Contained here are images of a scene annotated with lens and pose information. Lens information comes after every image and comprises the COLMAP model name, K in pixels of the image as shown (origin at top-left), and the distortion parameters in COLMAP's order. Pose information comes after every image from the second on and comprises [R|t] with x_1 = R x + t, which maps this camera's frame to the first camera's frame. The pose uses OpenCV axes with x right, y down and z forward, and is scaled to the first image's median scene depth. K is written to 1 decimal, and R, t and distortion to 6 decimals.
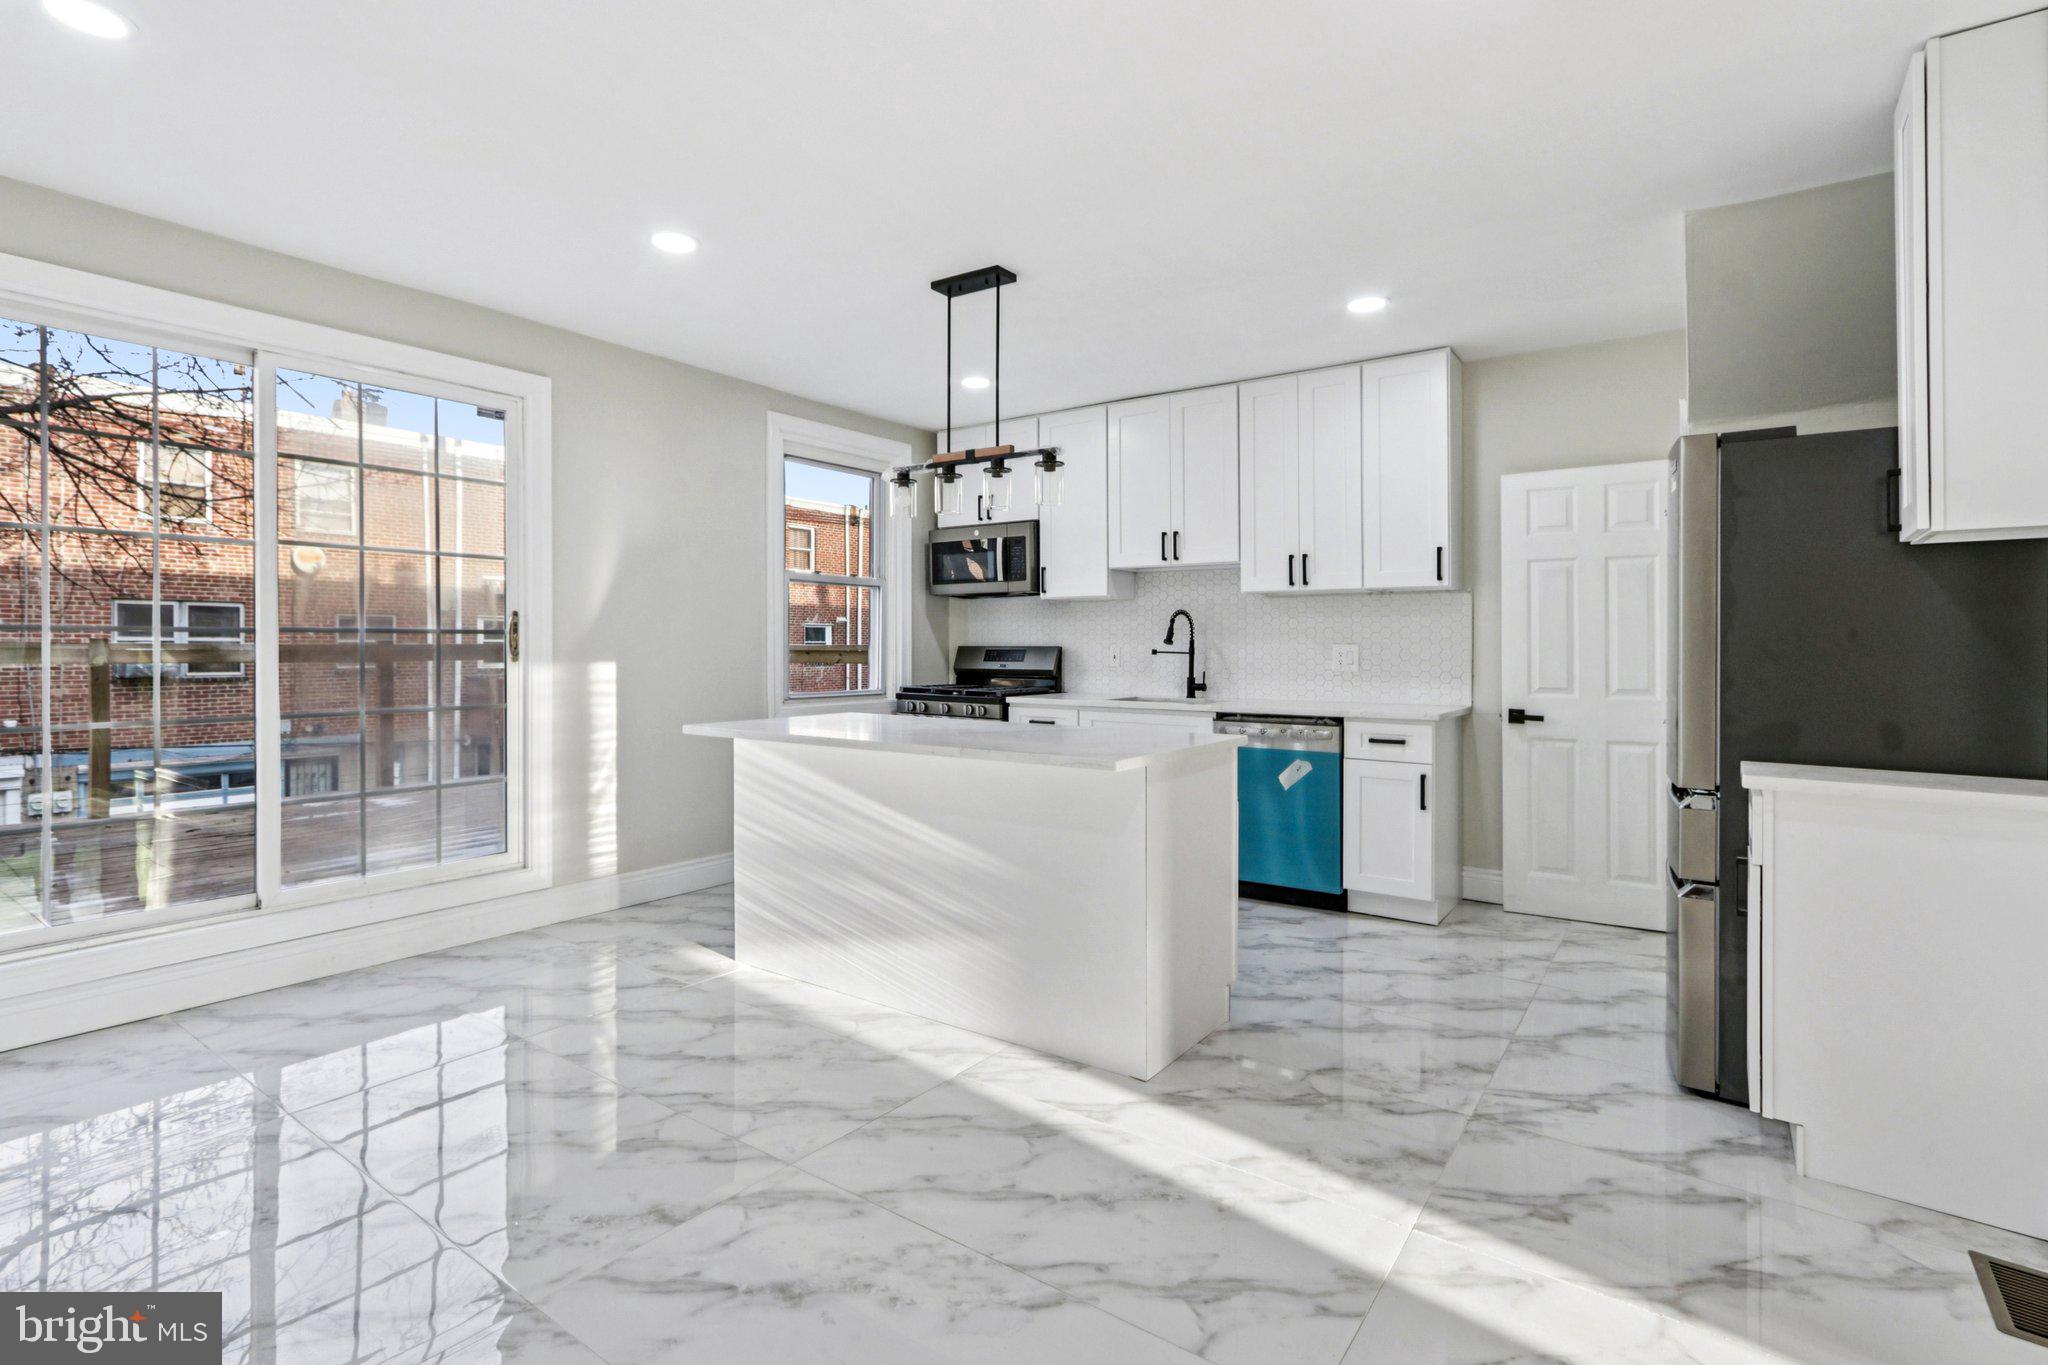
lens RADIAL K [[972.7, 0, 1013.9], [0, 972.7, 645.1], [0, 0, 1]] dist [-0.002368, 0.000070]
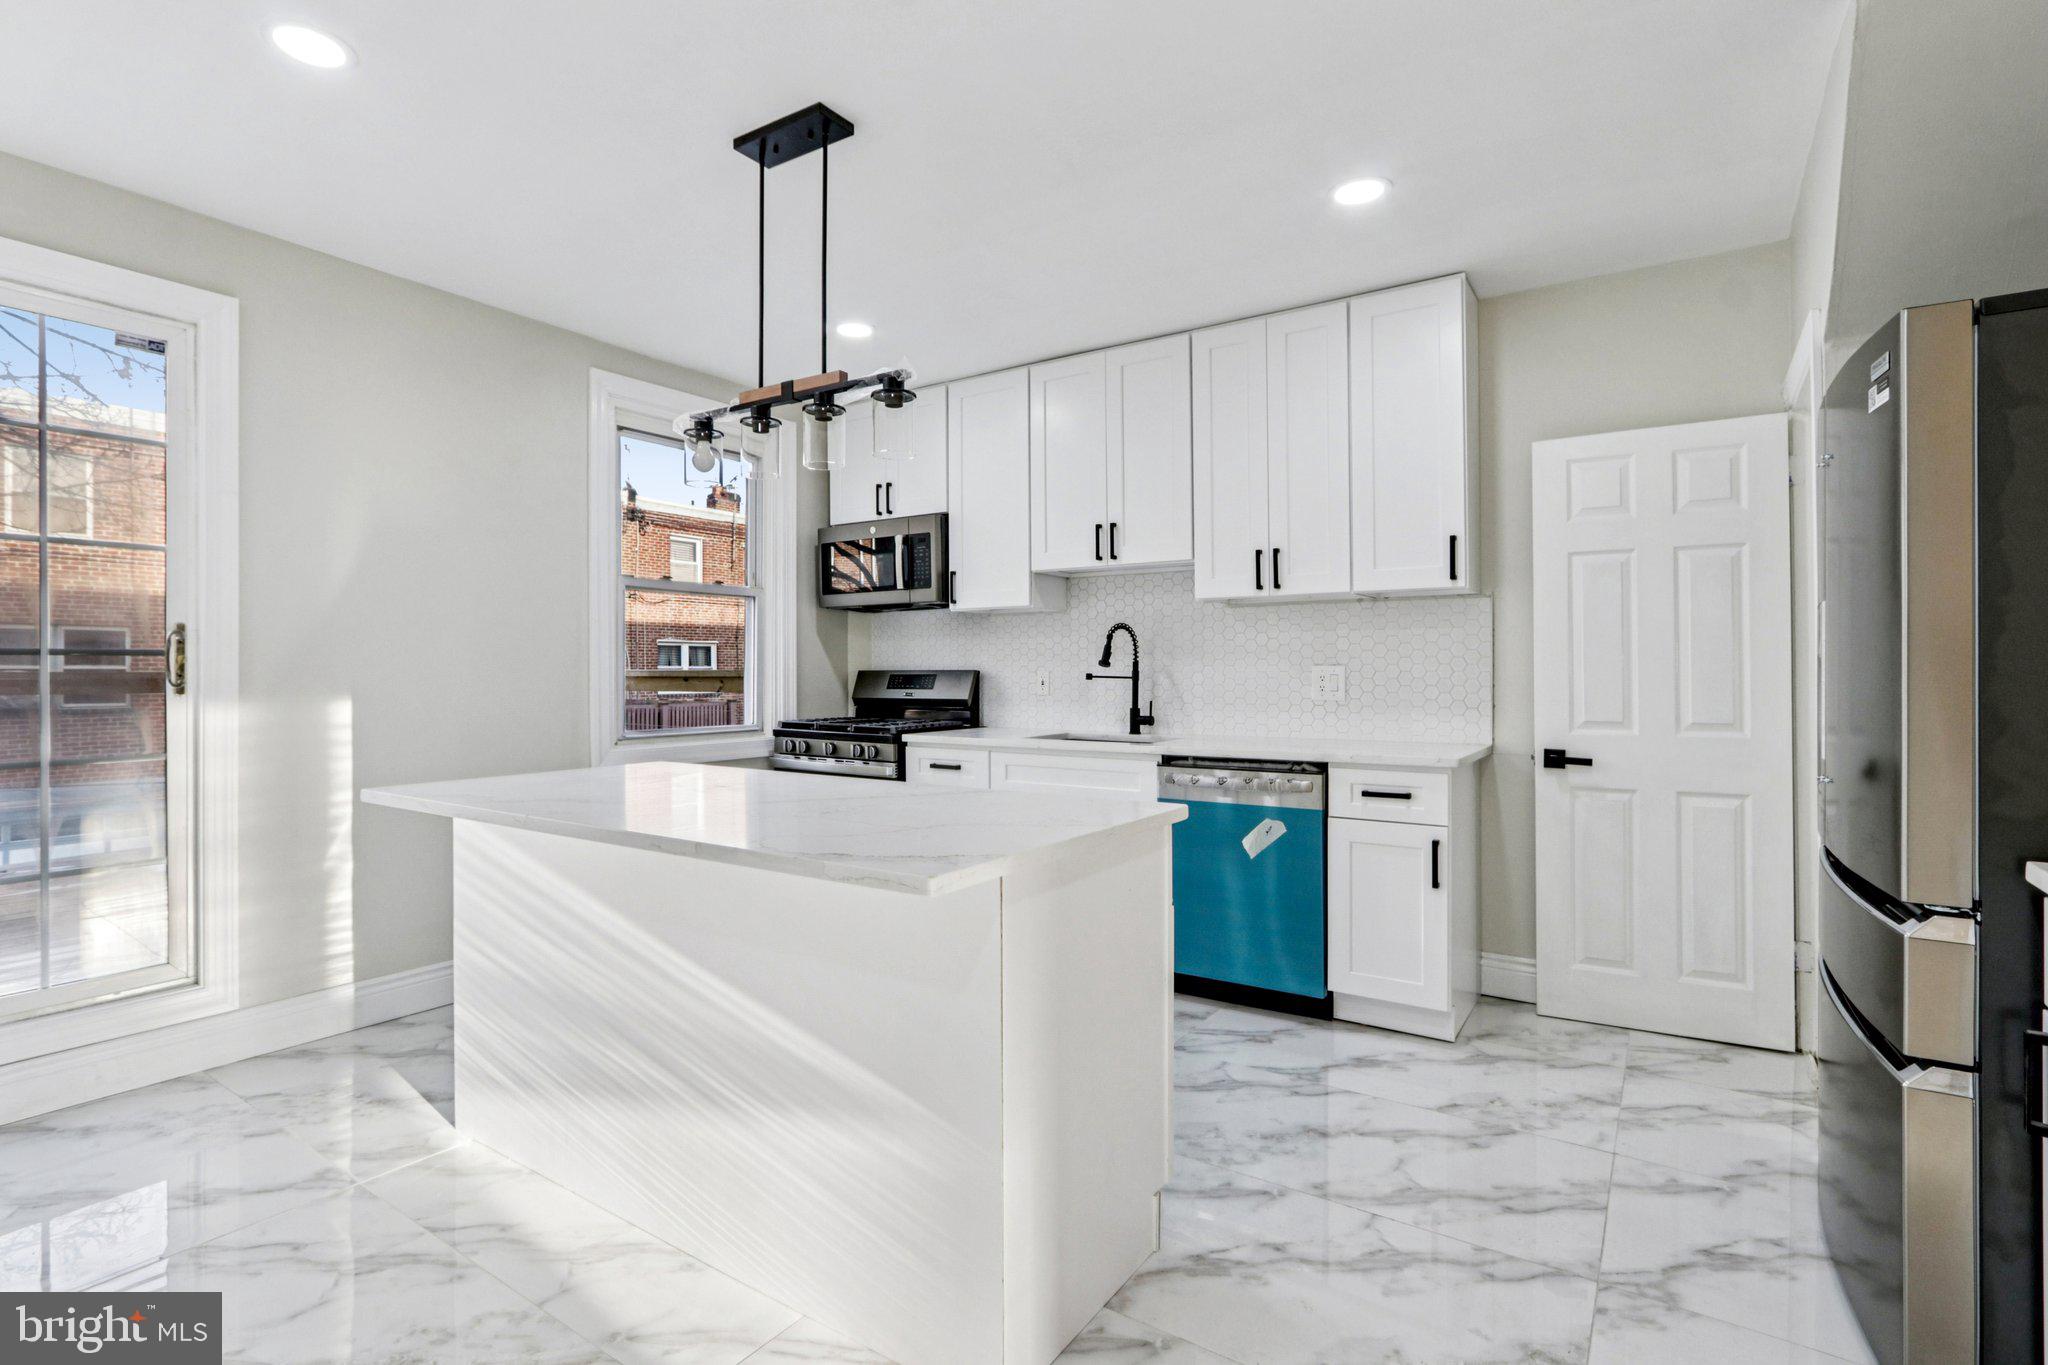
lens RADIAL K [[968.4, 0, 1013.7], [0, 968.4, 667.2], [0, 0, 1]] dist [-0.003074, 0.000643]
pose [[0.999753, -0.003535, 0.021955, 0.079732], [0.003631, 0.999984, -0.004332, 0.003243], [-0.021940, 0.004411, 0.999750, 0.255288]]
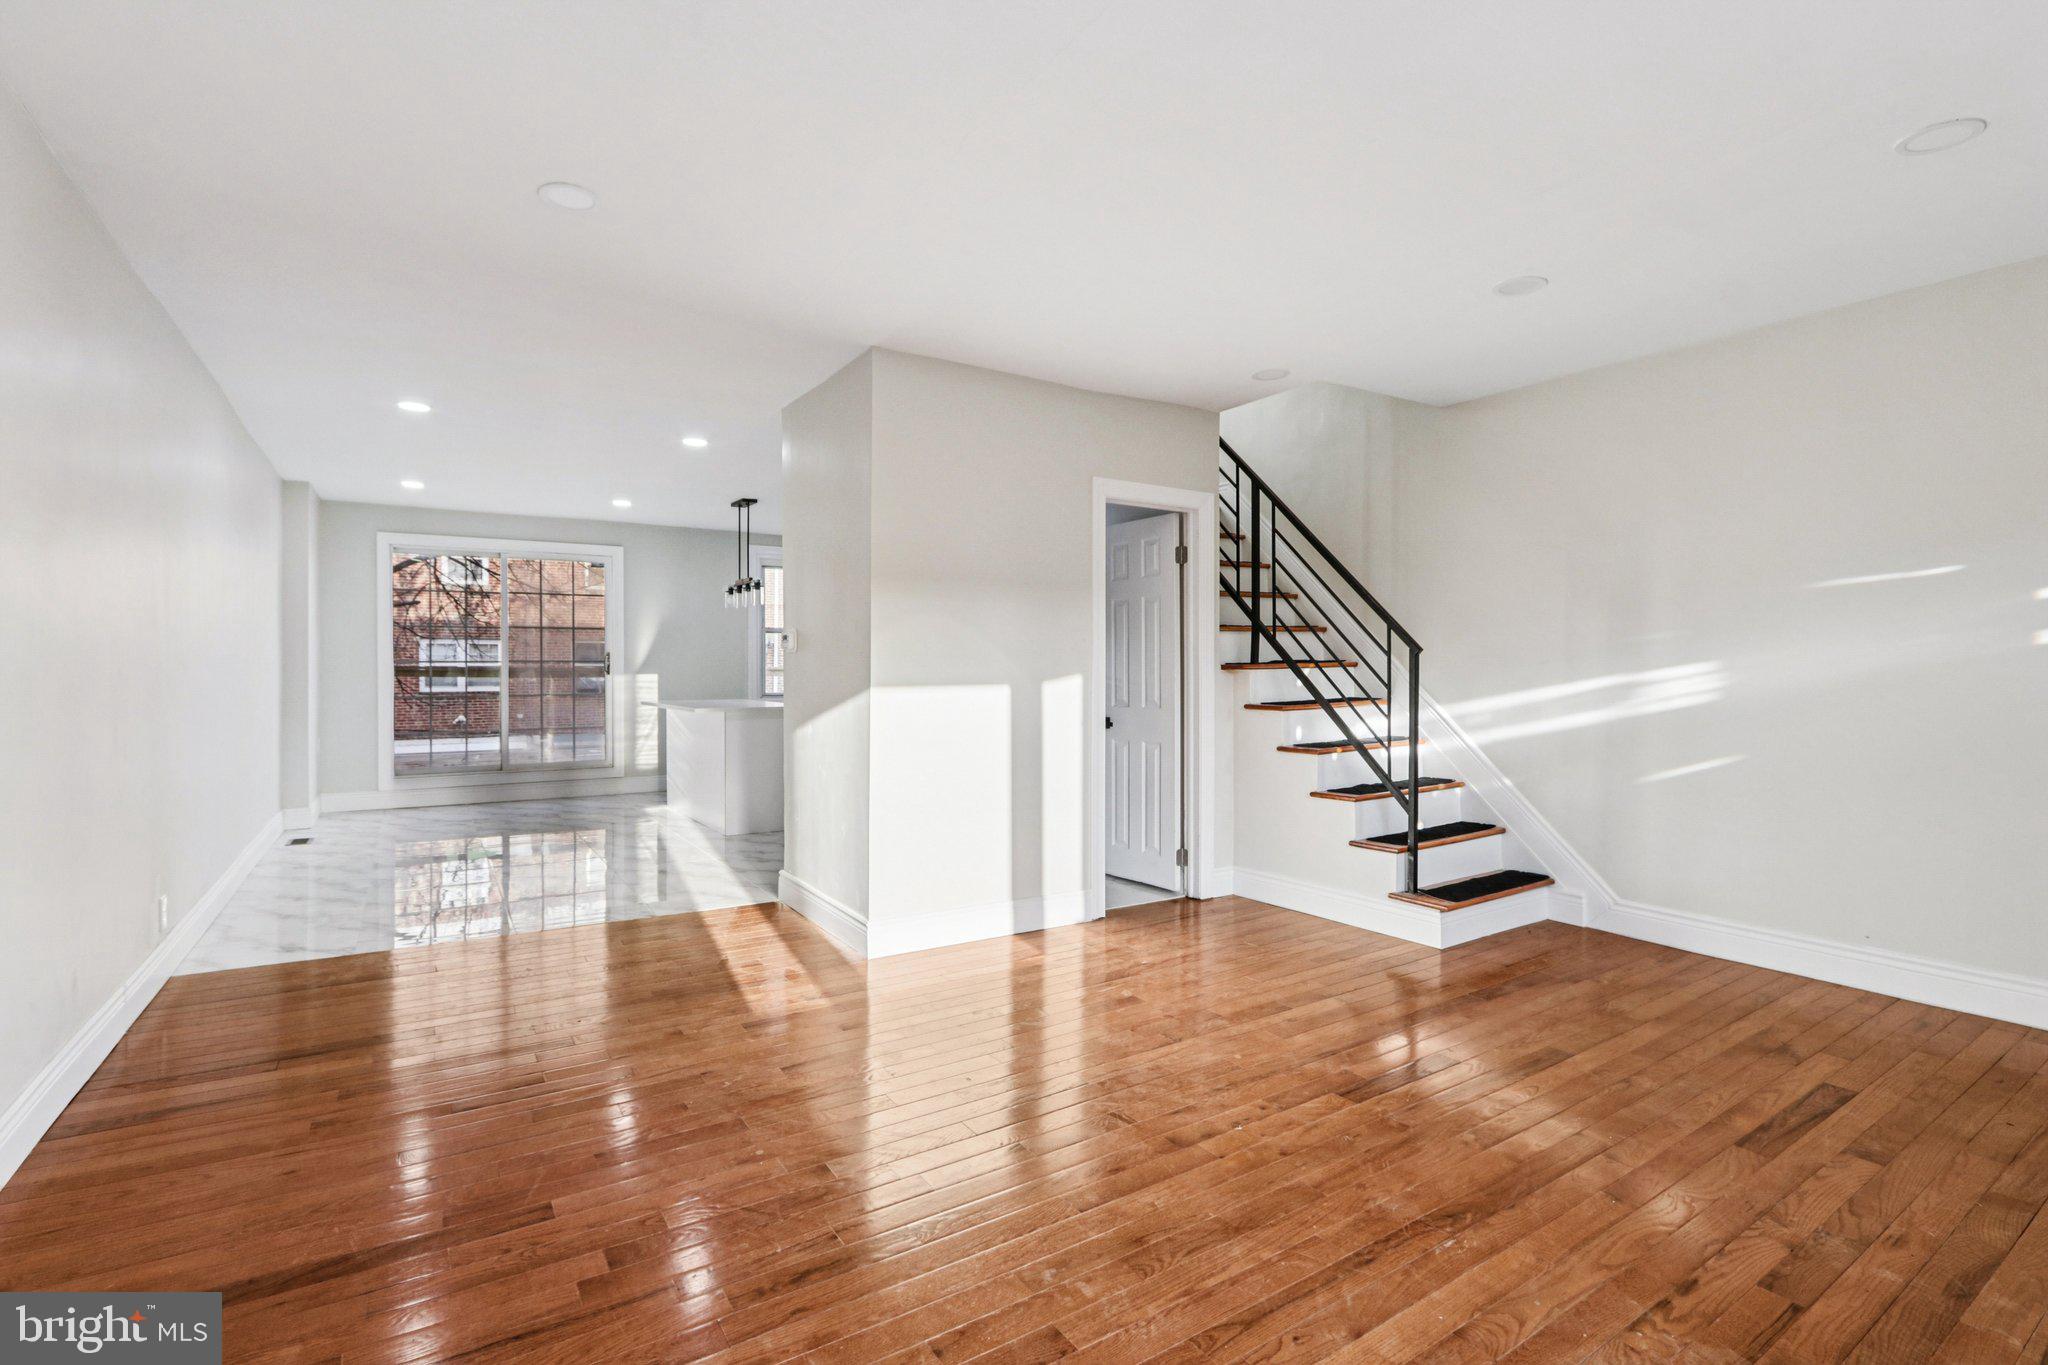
lens RADIAL K [[965.8, 0, 1022.4], [0, 965.8, 675.1], [0, 0, 1]] dist [-0.003779, -0.000488]
pose [[0.930070, 0.001499, -0.367379, 1.090991], [0.000944, 0.999979, 0.006470, 0.000145], [0.367381, -0.006364, 0.930049, -0.650025]]
